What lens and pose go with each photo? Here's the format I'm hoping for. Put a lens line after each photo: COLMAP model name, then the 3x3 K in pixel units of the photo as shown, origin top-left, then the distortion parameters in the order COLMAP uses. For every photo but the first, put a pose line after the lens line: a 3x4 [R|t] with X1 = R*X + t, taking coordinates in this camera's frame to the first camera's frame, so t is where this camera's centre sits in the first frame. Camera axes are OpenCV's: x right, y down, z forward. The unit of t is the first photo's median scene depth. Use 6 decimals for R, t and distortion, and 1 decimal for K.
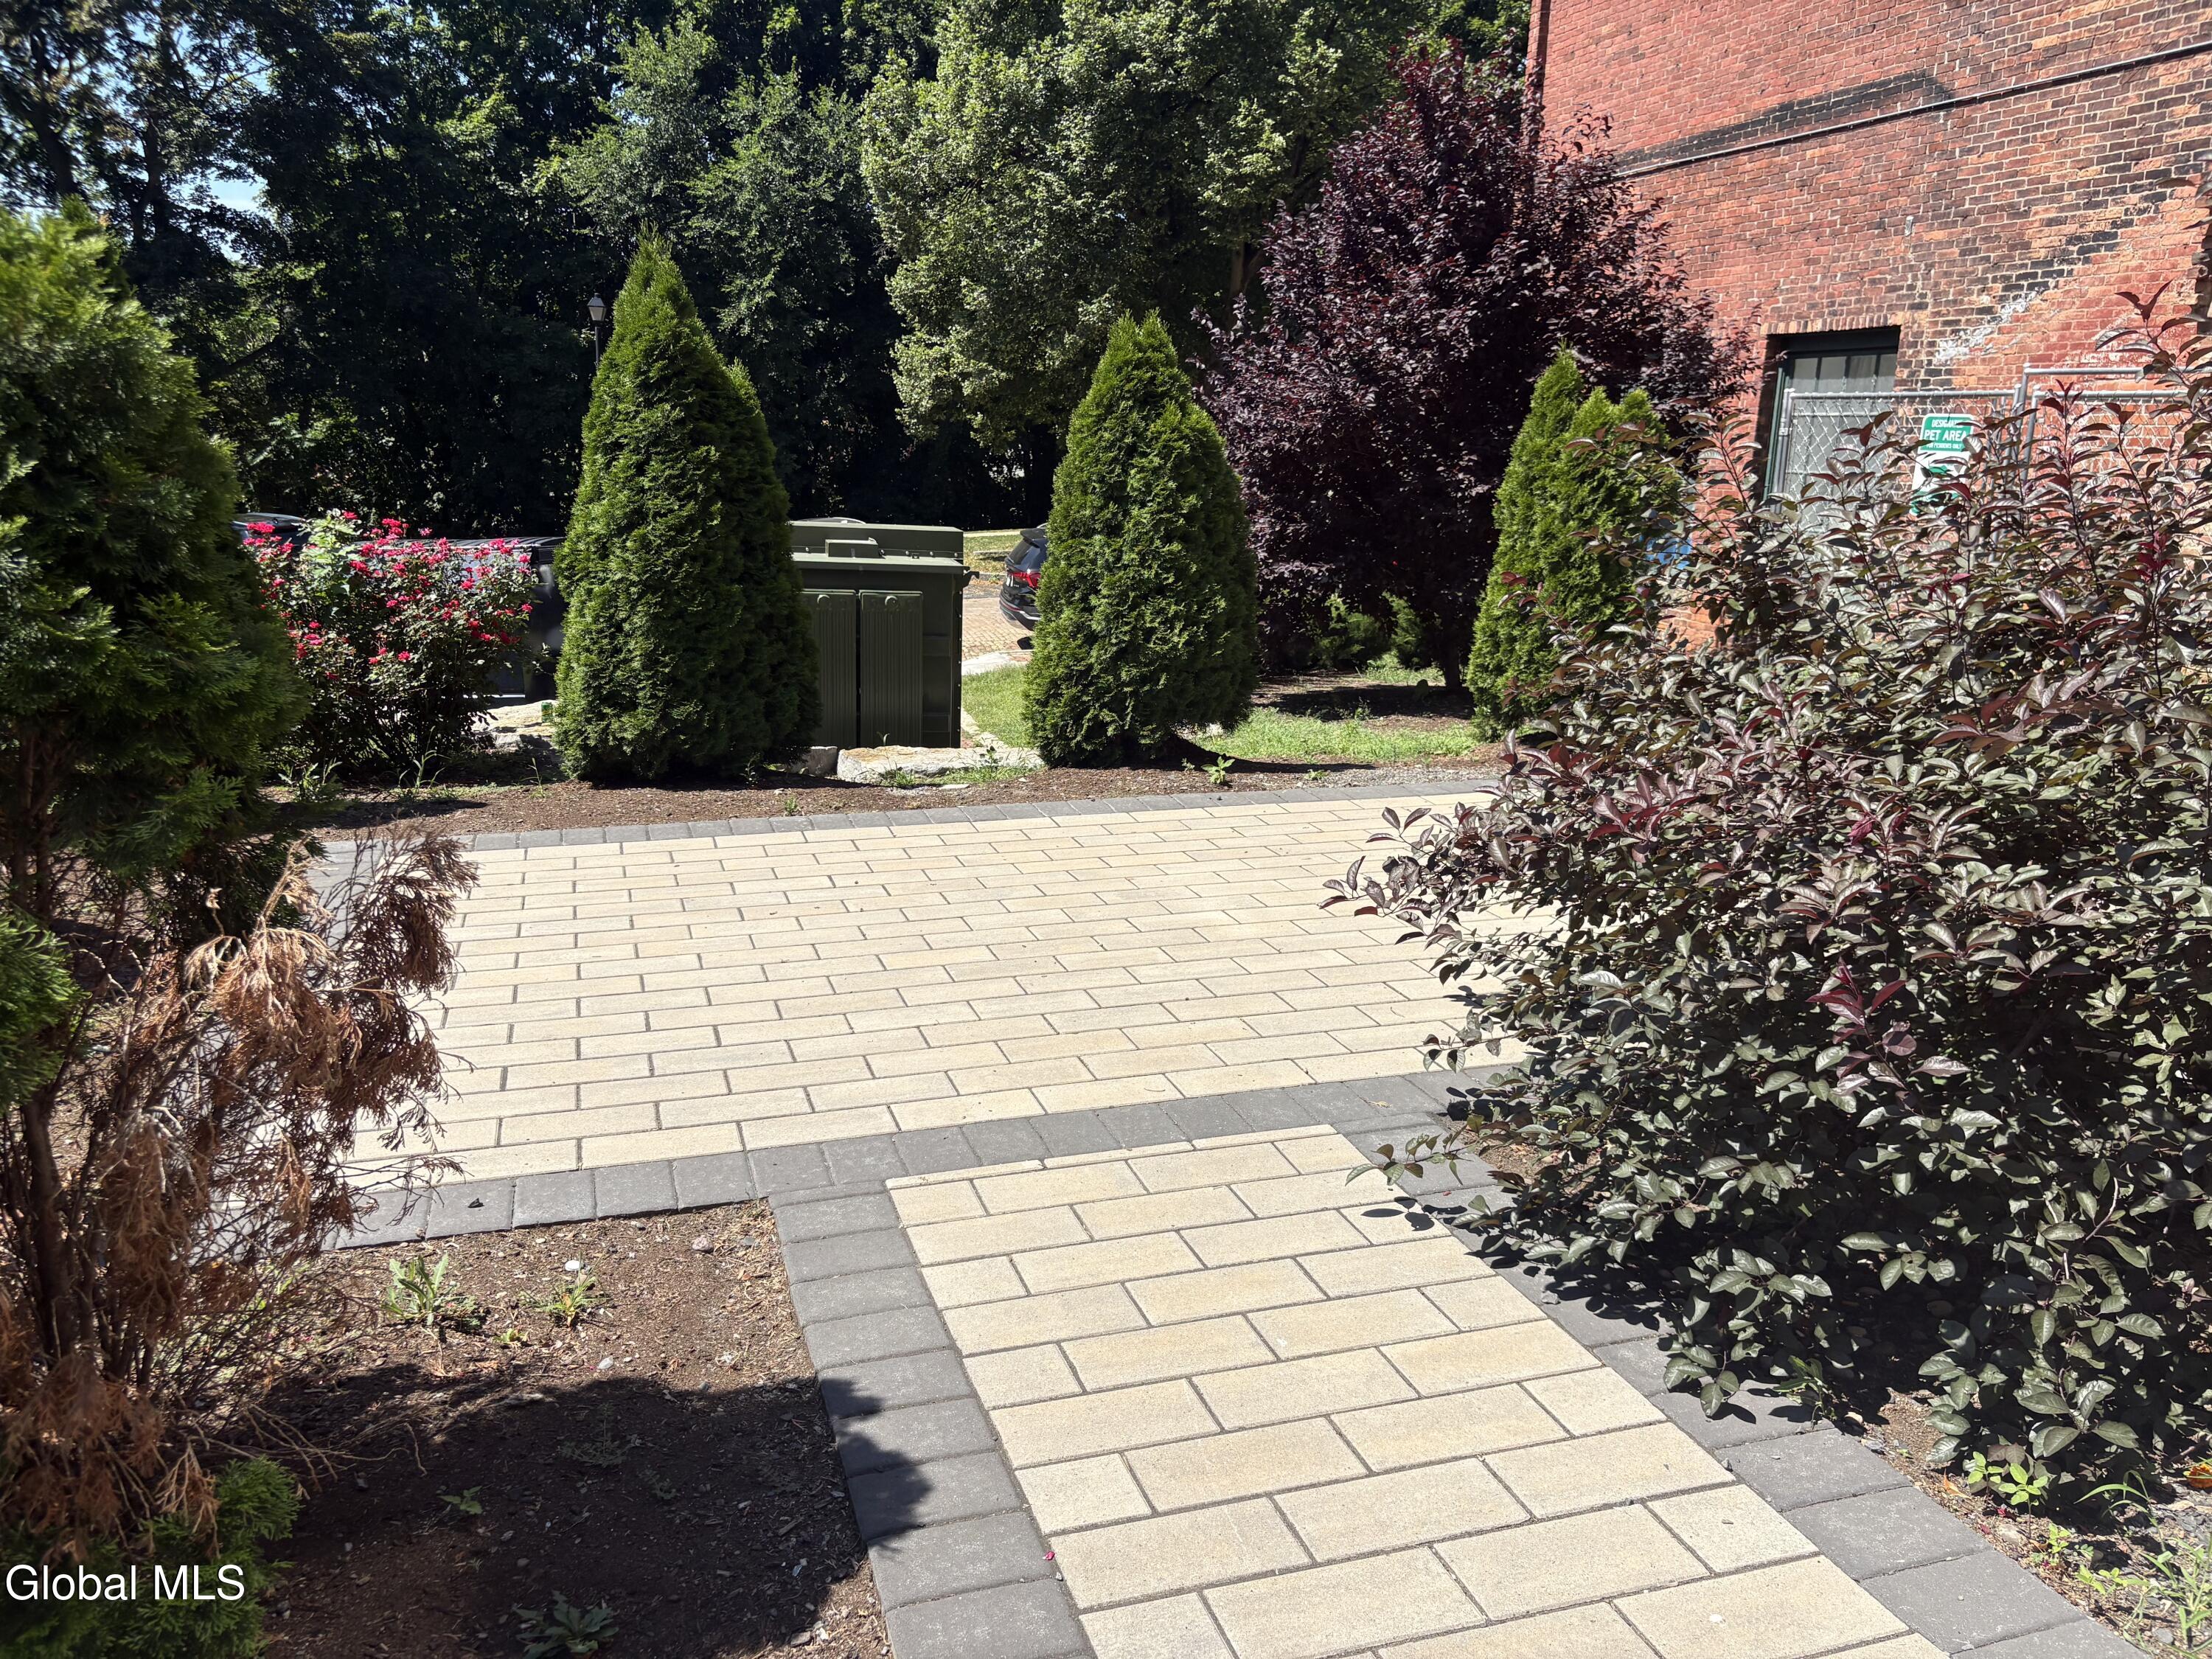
lens RADIAL K [[1693.1, 0, 1106.0], [0, 1693.1, 829.5], [0, 0, 1]] dist [0.084815, -0.077974]
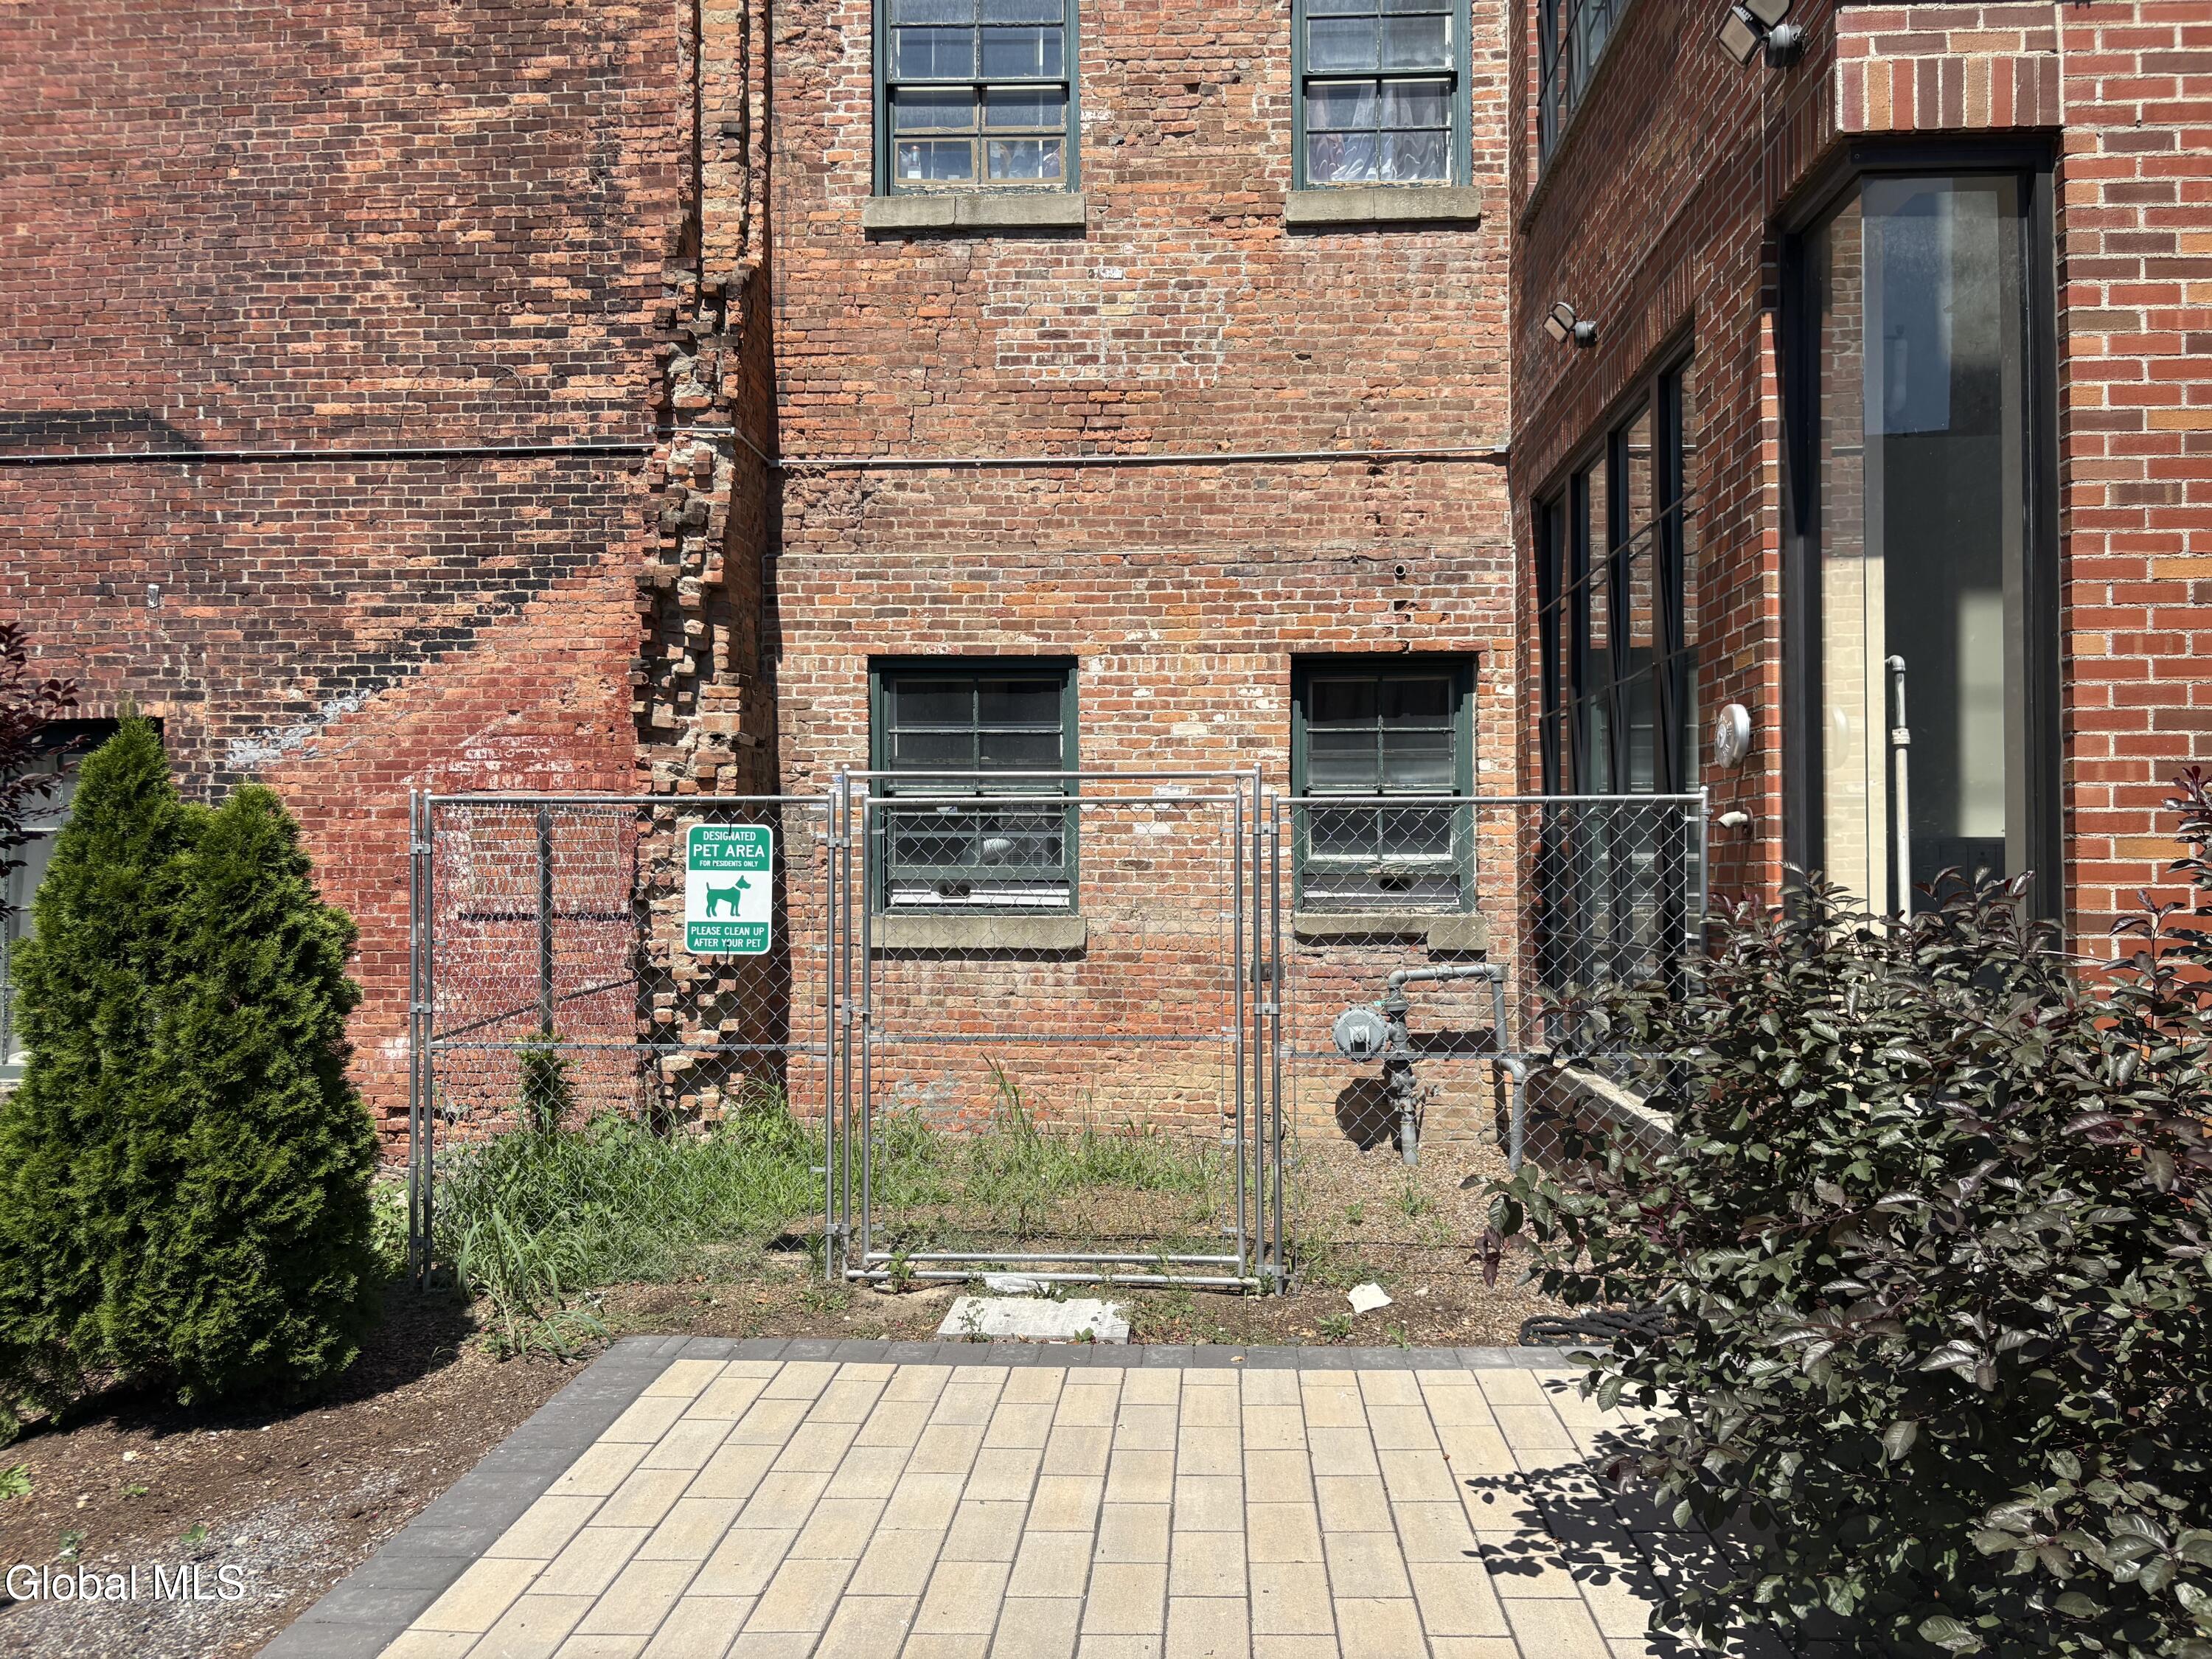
lens RADIAL K [[1693.1, 0, 1106.0], [0, 1693.1, 829.5], [0, 0, 1]] dist [0.084815, -0.077974]
pose [[0.363091, -0.007869, 0.931720, -0.114133], [0.229449, 0.969926, -0.081224, -0.095845], [-0.903060, 0.243274, 0.353977, 0.403267]]
